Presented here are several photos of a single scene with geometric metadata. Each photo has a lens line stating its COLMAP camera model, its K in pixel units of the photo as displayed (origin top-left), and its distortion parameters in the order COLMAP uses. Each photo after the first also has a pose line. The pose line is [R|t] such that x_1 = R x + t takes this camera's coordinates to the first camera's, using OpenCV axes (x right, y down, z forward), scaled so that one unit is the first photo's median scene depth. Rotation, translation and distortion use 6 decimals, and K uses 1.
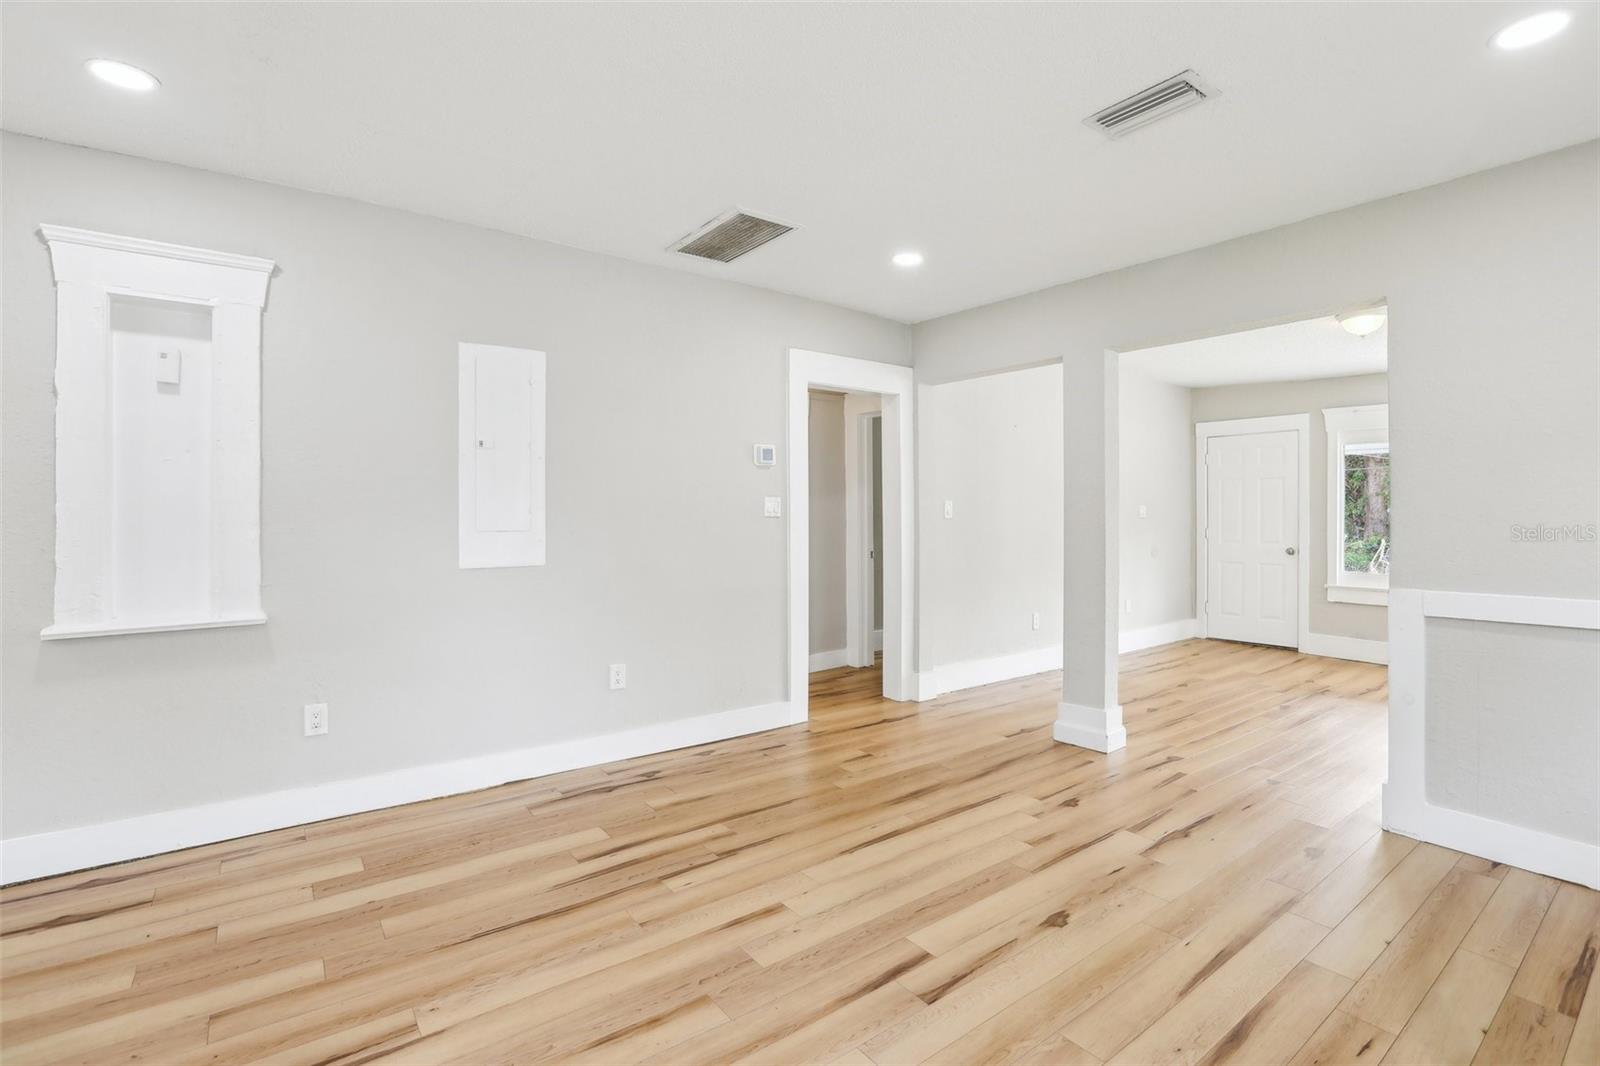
lens RADIAL K [[738.0, 0, 799.5], [0, 738.0, 515.8], [0, 0, 1]] dist [-0.051129, 0.019263]
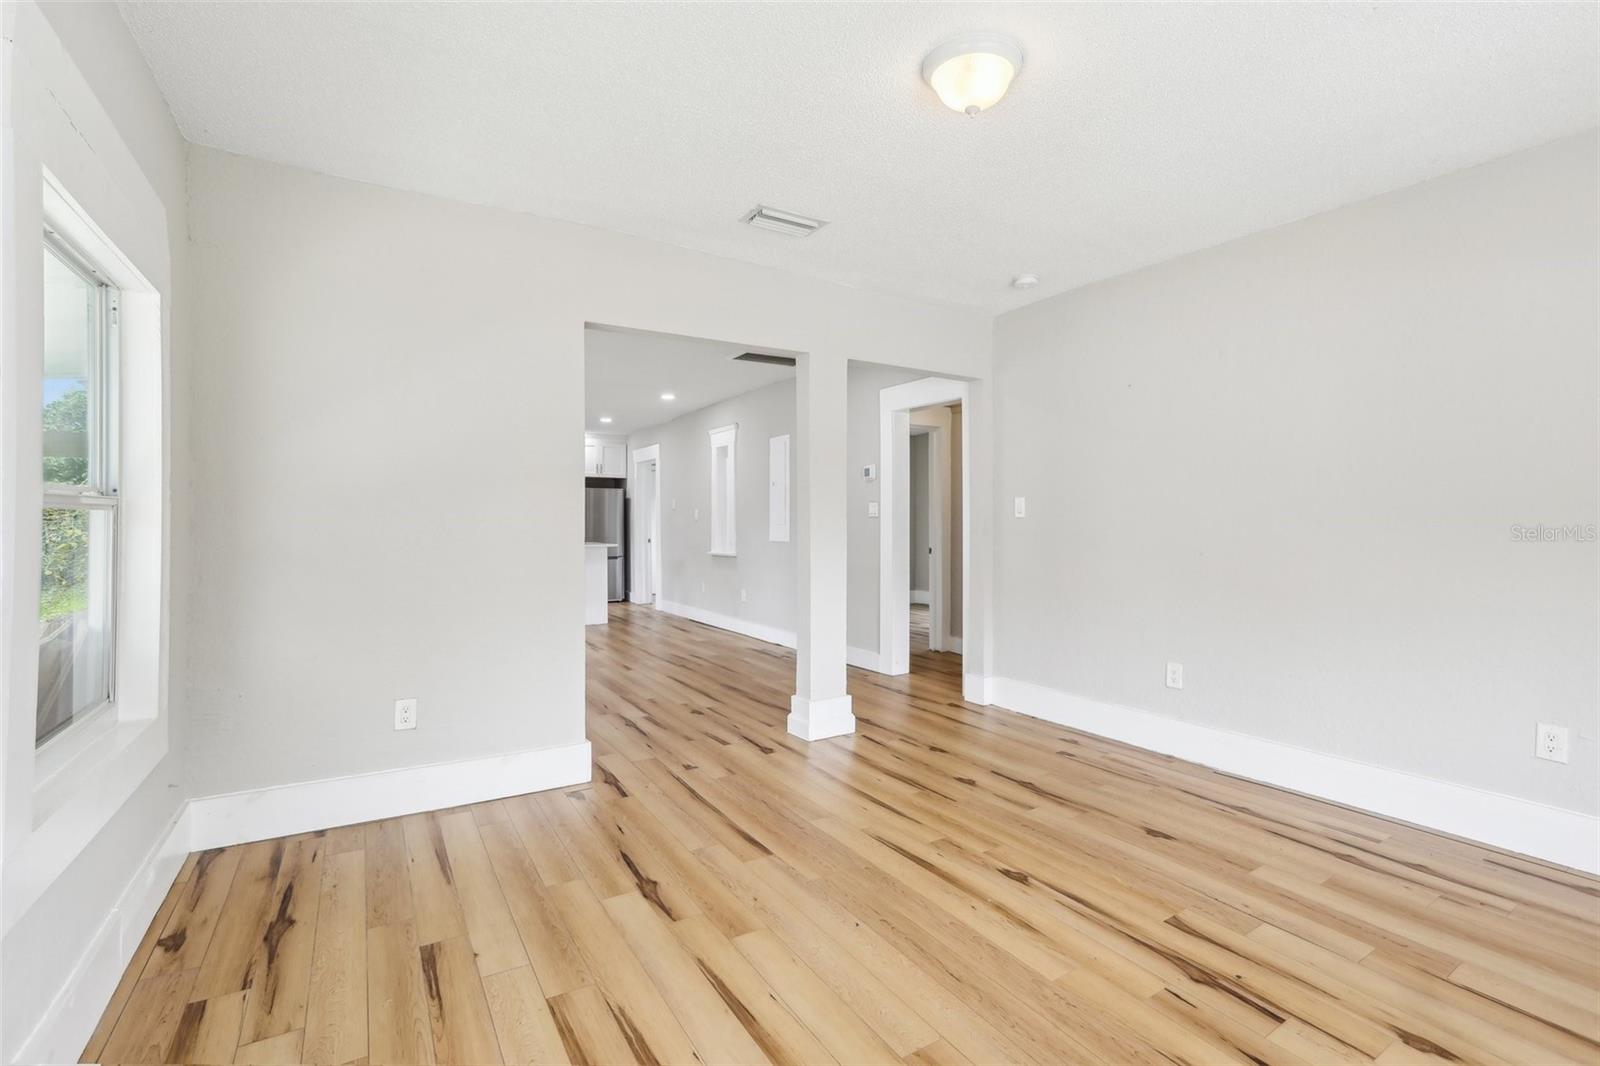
lens RADIAL K [[738.0, 0, 799.5], [0, 738.0, 515.8], [0, 0, 1]] dist [-0.051129, 0.019263]
pose [[-0.089929, -0.007509, -0.995920, 1.743461], [-0.001627, 0.999971, -0.007393, 0.012420], [0.995947, 0.000955, -0.089939, 1.283415]]
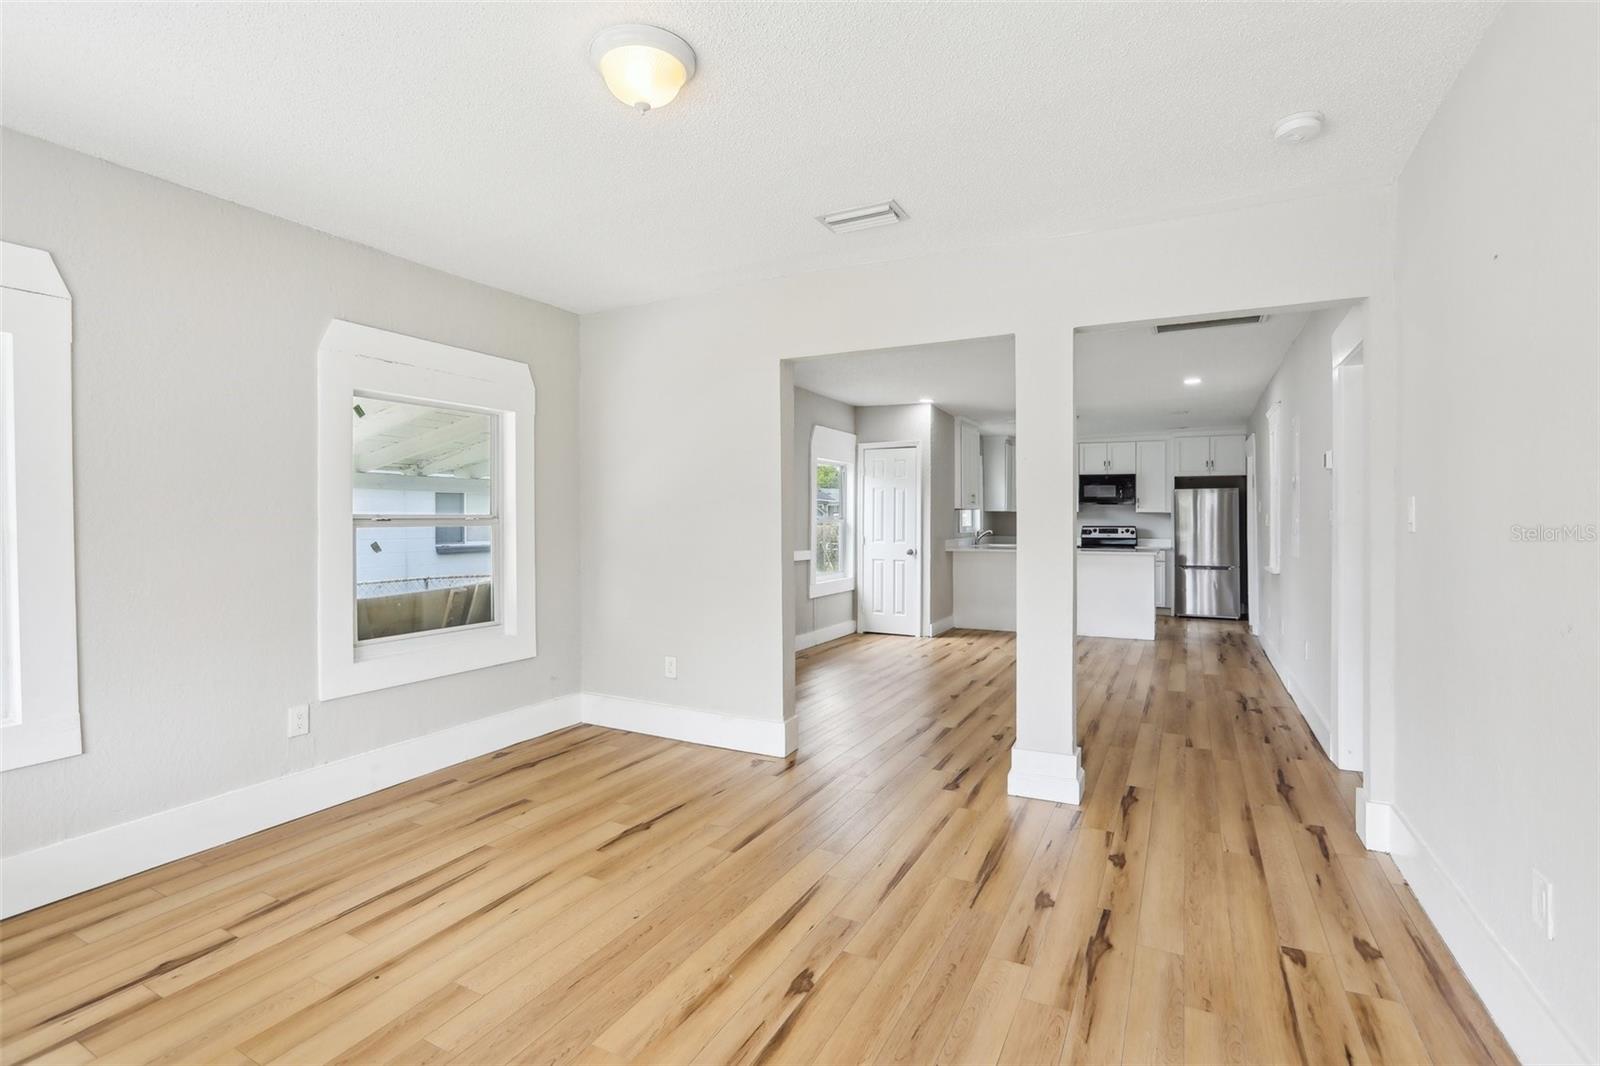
lens RADIAL K [[739.5, 0, 795.7], [0, 739.5, 513.5], [0, 0, 1]] dist [-0.048740, 0.026354]
pose [[-0.906883, -0.002735, -0.421374, 1.231846], [0.000341, 0.999974, -0.007224, -0.008035], [0.421383, -0.006695, -0.906858, 1.991377]]
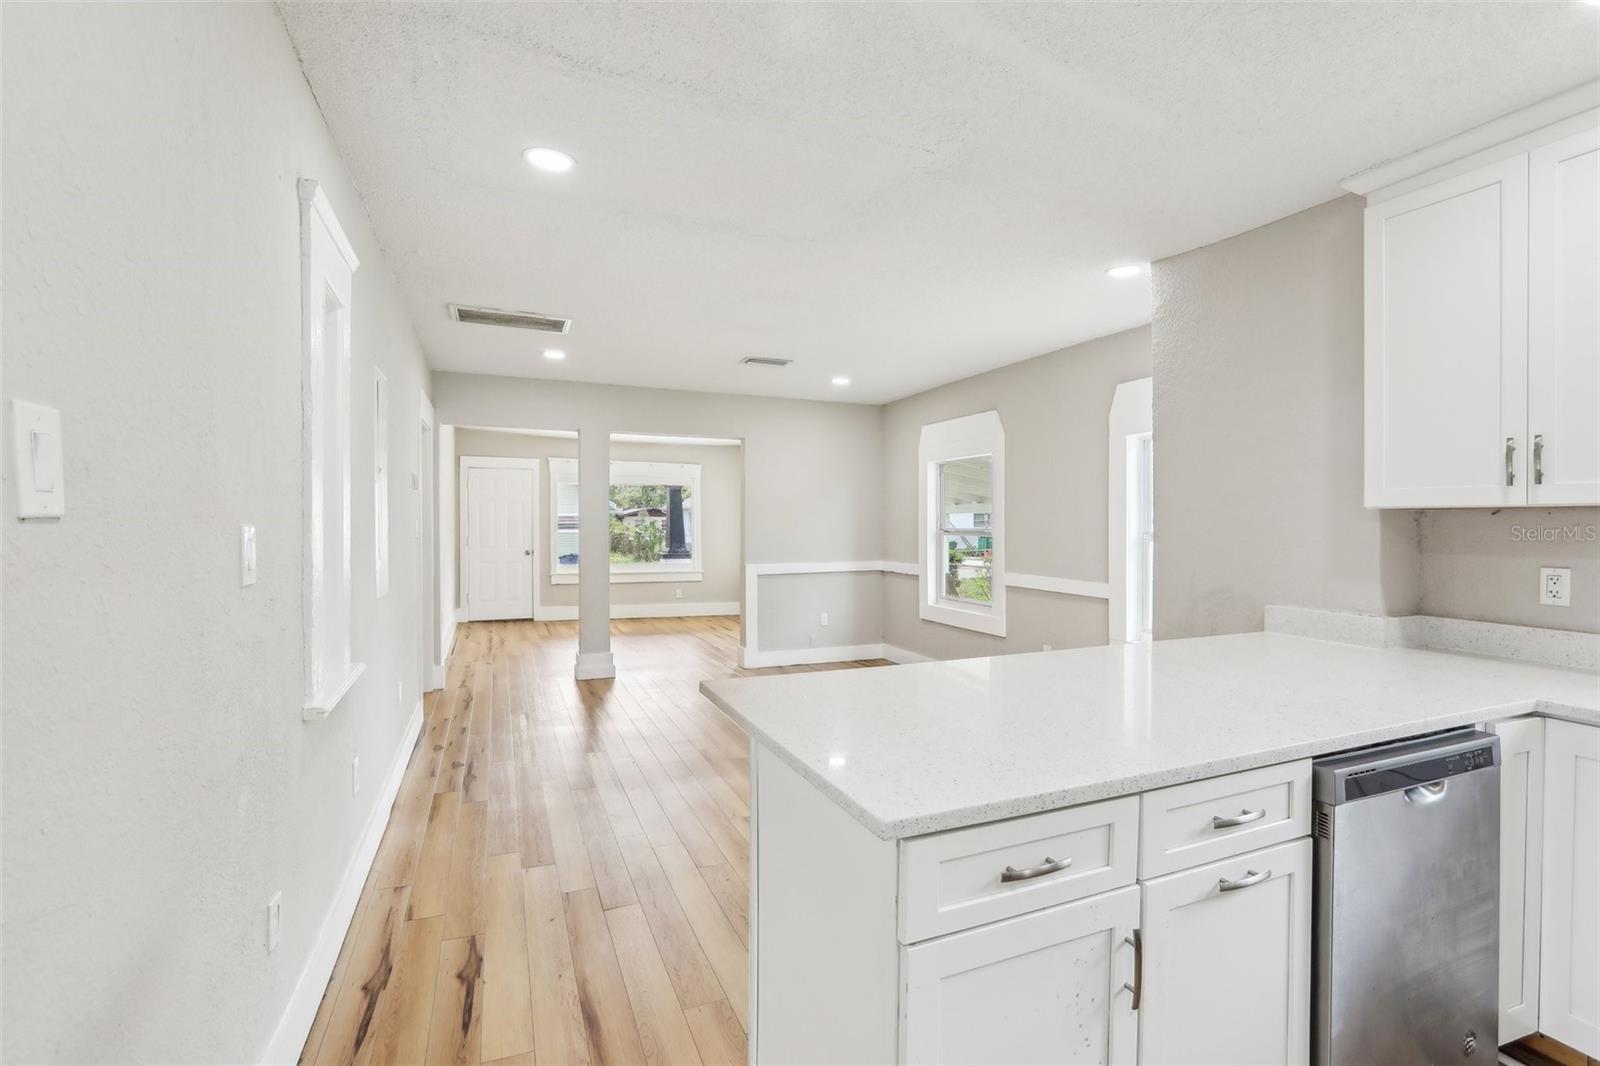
lens RADIAL K [[725.6, 0, 811.2], [0, 725.6, 537.3], [0, 0, 1]] dist [-0.036711, 0.018090]
pose [[0.233506, -0.017200, 0.972203, -1.226248], [-0.006326, 0.999796, 0.019207, -0.026614], [-0.972335, -0.010636, 0.233350, 0.221245]]
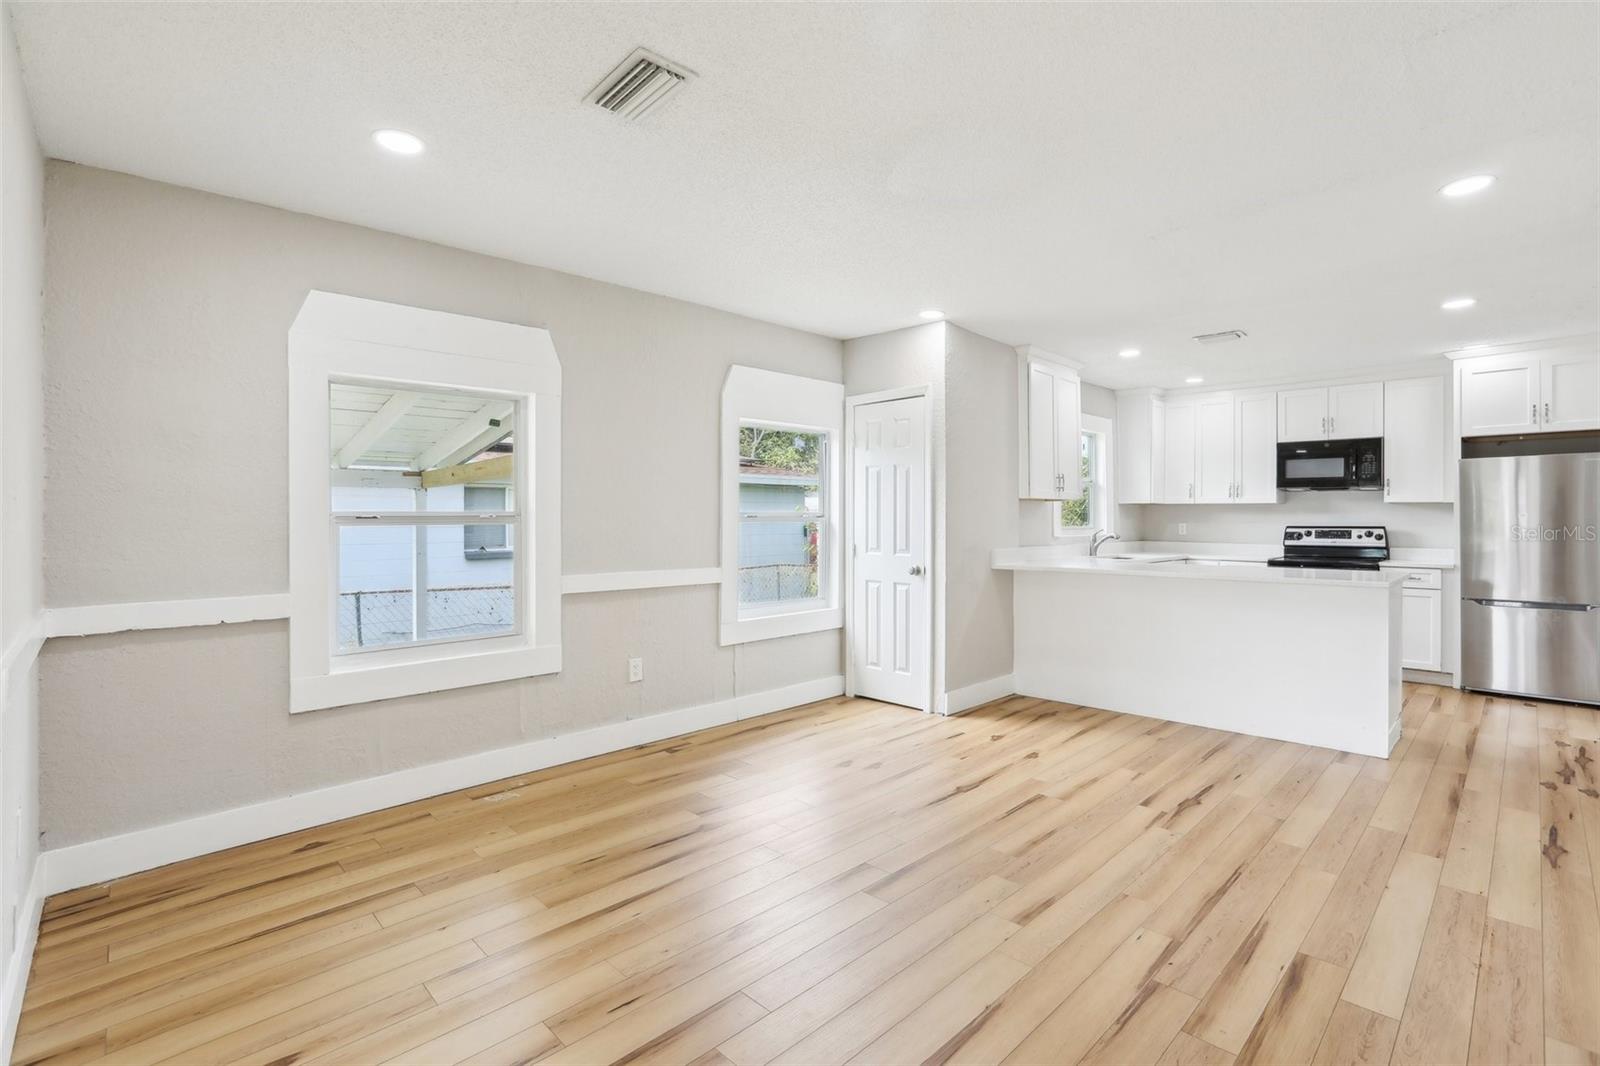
lens RADIAL K [[738.0, 0, 799.5], [0, 738.0, 515.8], [0, 0, 1]] dist [-0.051129, 0.019263]
pose [[-0.991872, 0.003974, -0.127177, 0.275360], [0.003984, 0.999992, 0.000178, -0.009385], [0.127177, -0.000330, -0.991880, 1.361743]]
